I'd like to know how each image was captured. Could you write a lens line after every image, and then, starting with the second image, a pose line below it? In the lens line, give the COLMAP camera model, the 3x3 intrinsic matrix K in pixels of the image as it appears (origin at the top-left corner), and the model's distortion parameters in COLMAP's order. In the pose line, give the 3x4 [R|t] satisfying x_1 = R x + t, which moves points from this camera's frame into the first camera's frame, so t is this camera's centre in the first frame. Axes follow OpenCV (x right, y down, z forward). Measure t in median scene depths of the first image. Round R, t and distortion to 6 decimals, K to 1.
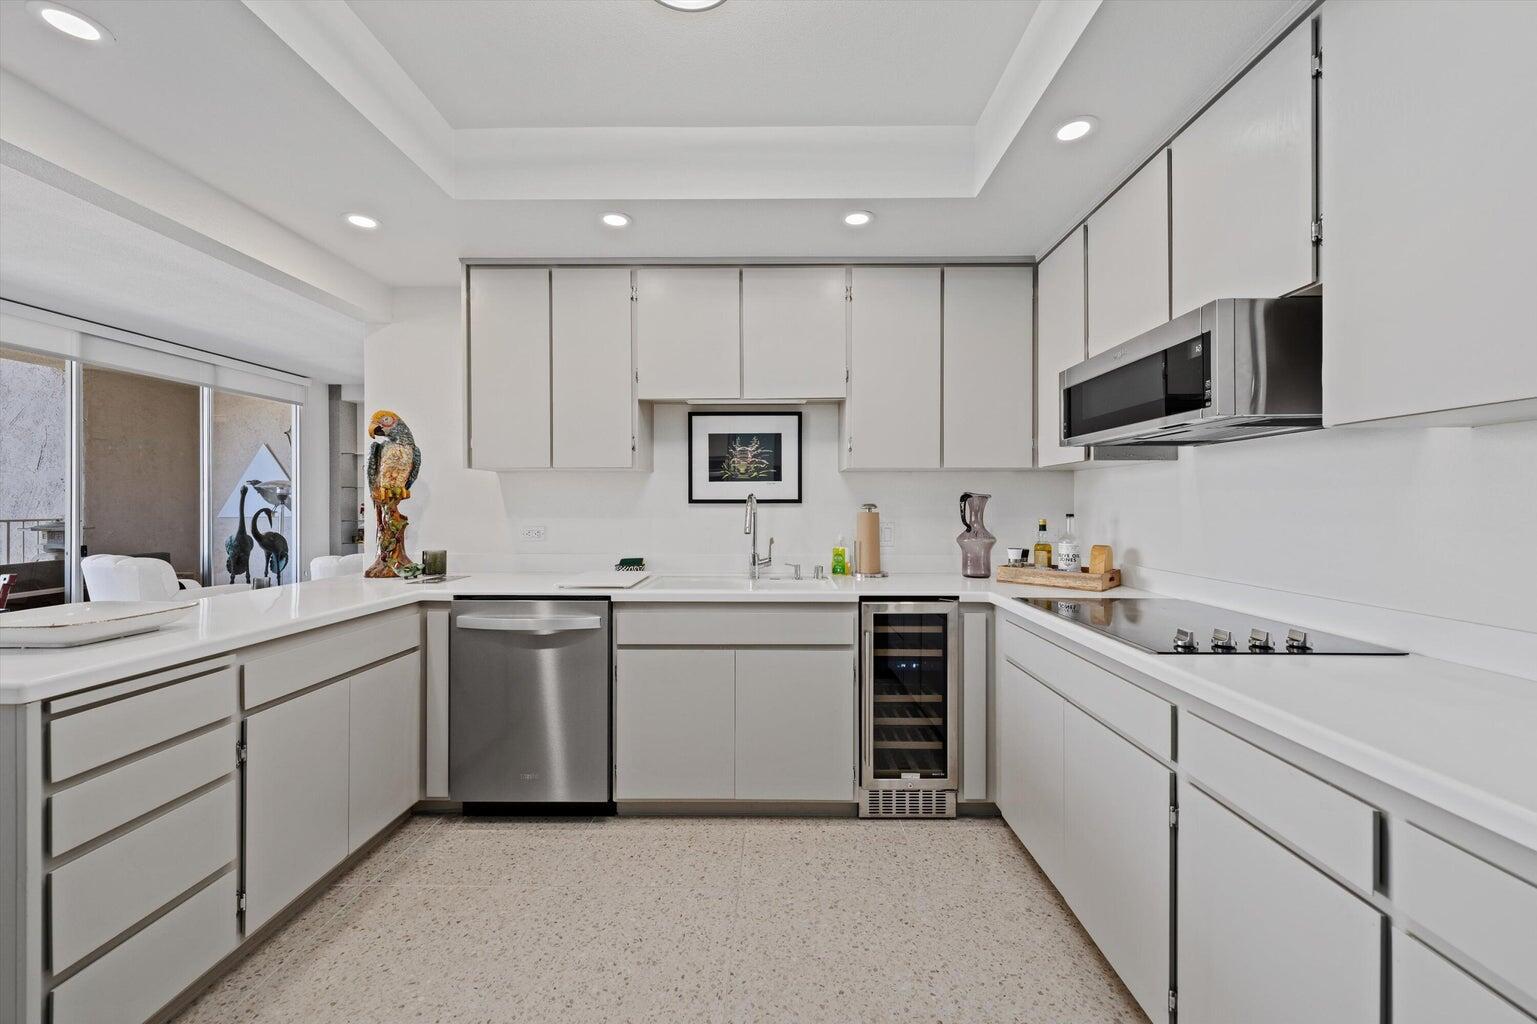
lens RADIAL K [[604.5, 0, 769.7], [0, 604.5, 504.2], [0, 0, 1]] dist [0.002158, 0.000537]
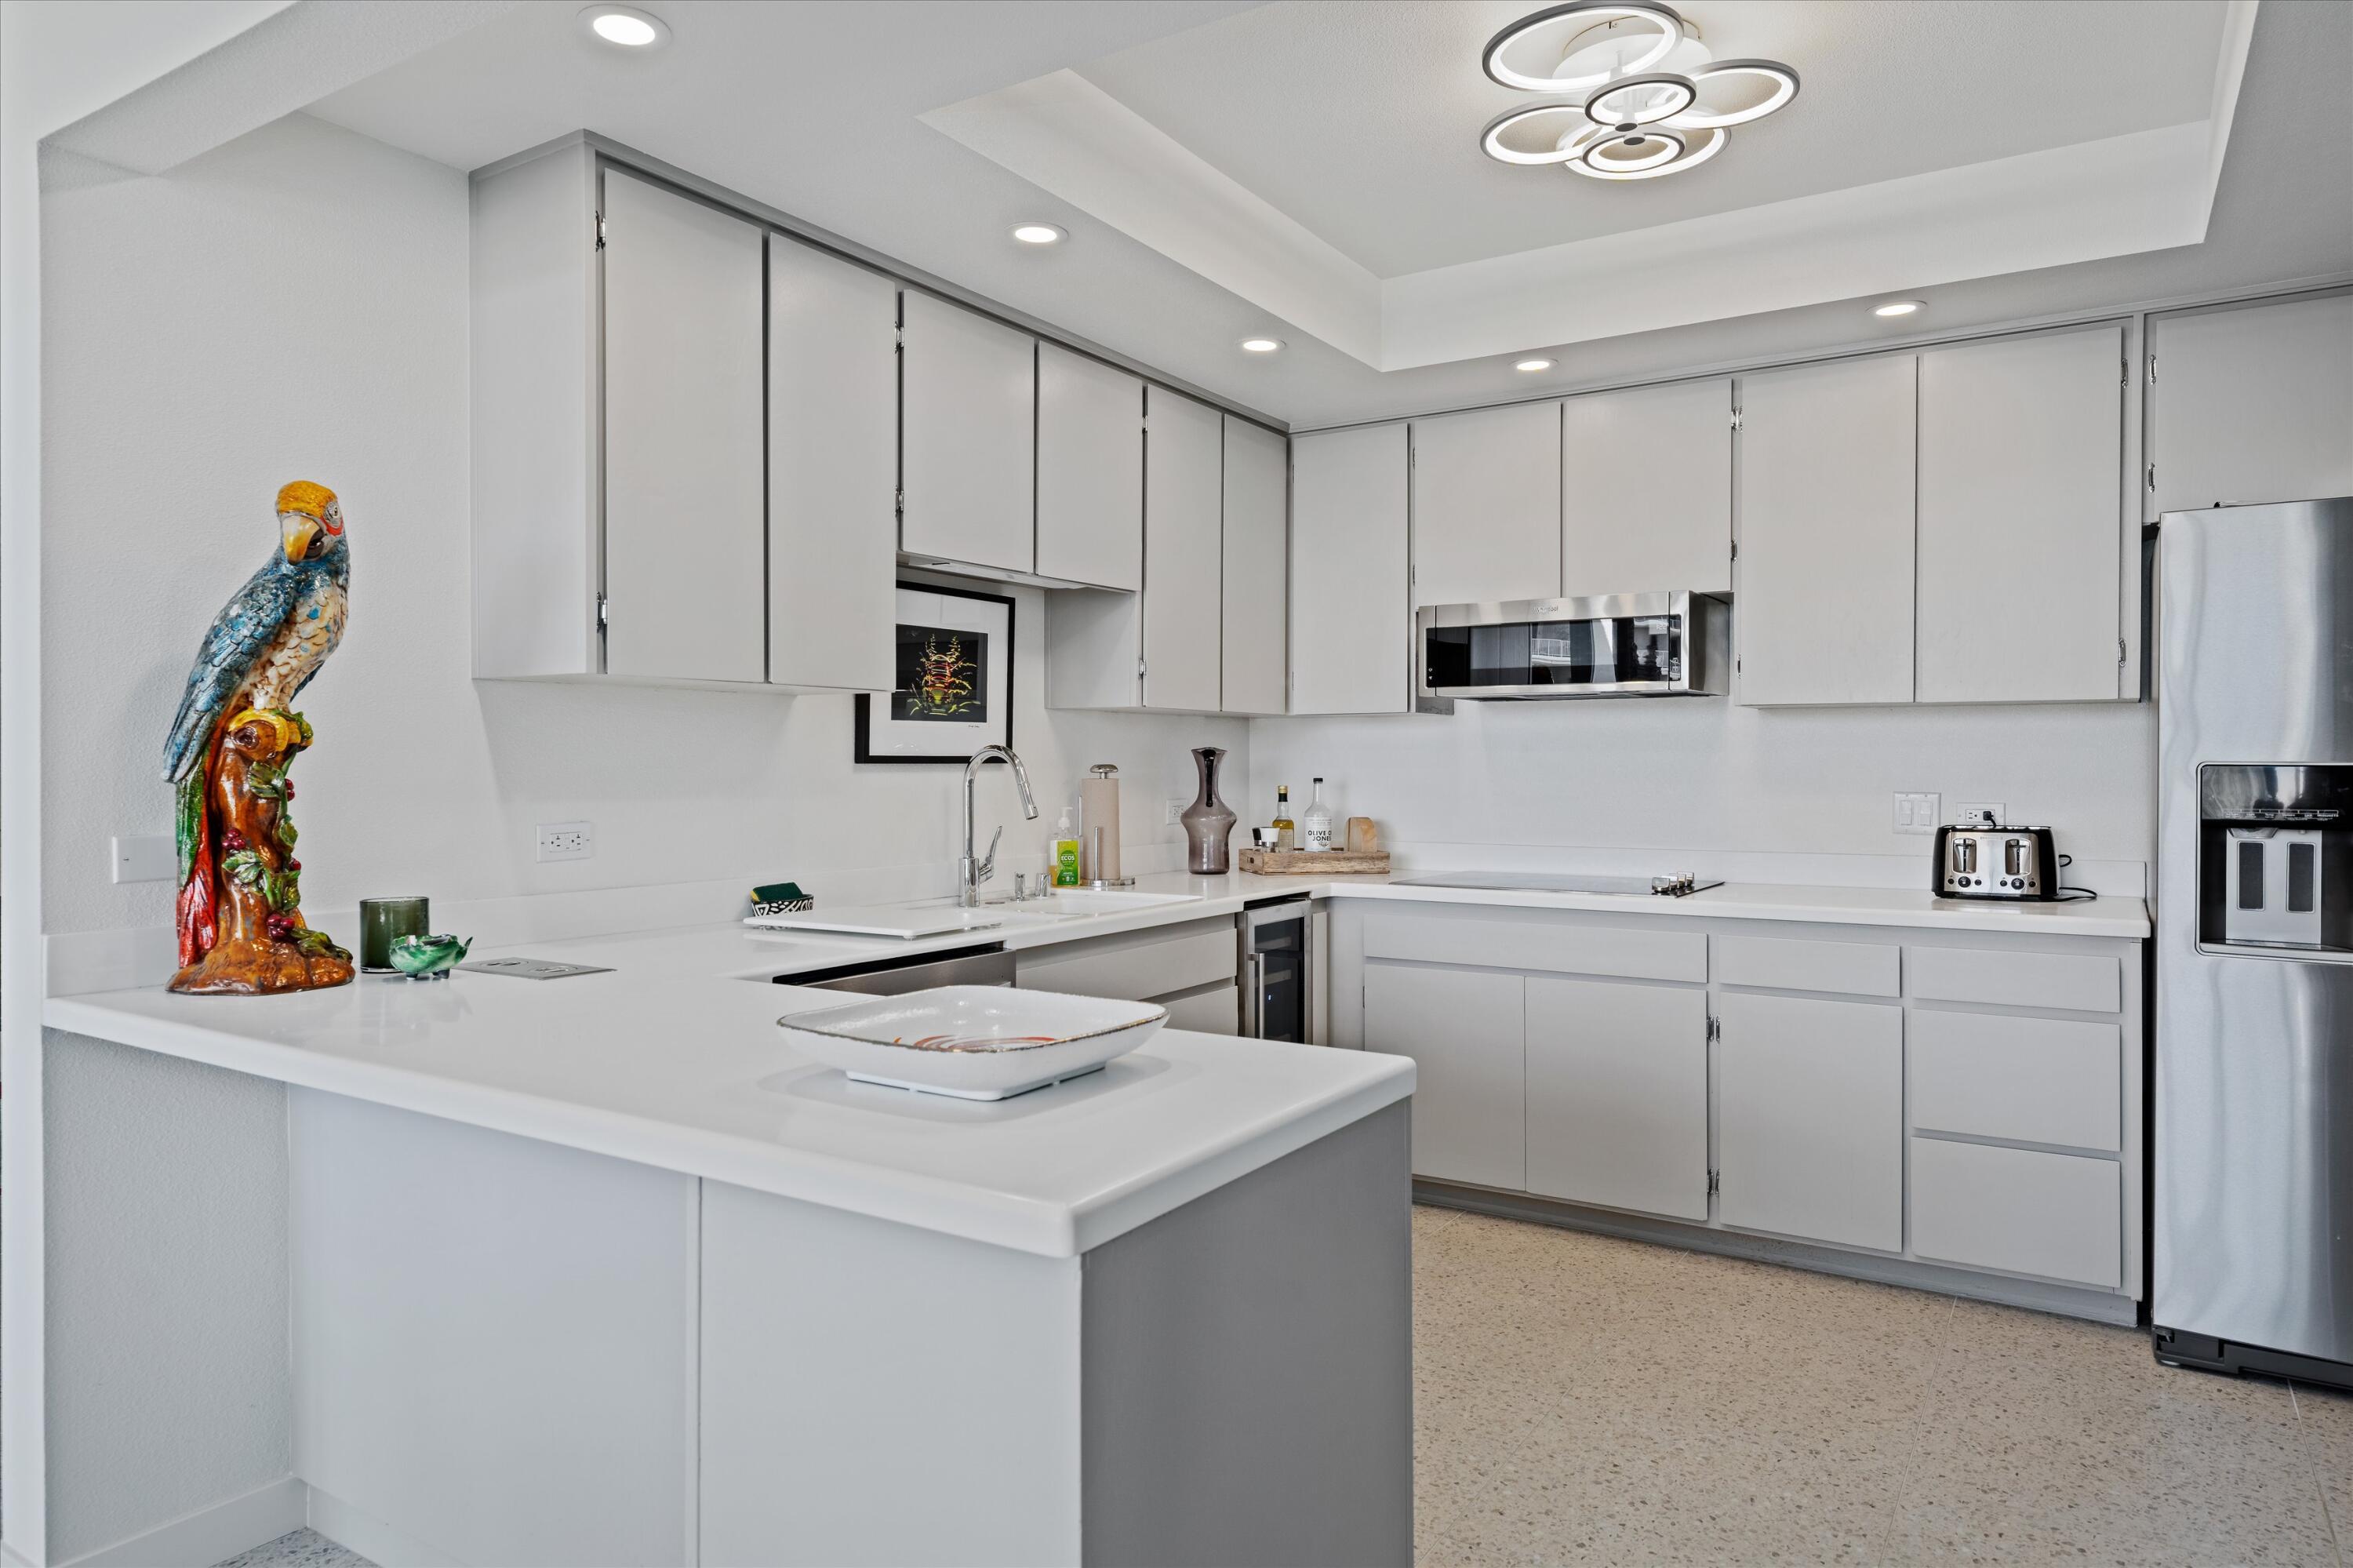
lens RADIAL K [[1464.7, 0, 1177.0], [0, 1464.7, 780.5], [0, 0, 1]] dist [-0.004148, -0.000676]
pose [[0.525706, -0.010254, 0.850604, -1.042196], [-0.002395, 0.999906, 0.013534, -0.004496], [-0.850663, -0.009153, 0.525632, 0.172268]]
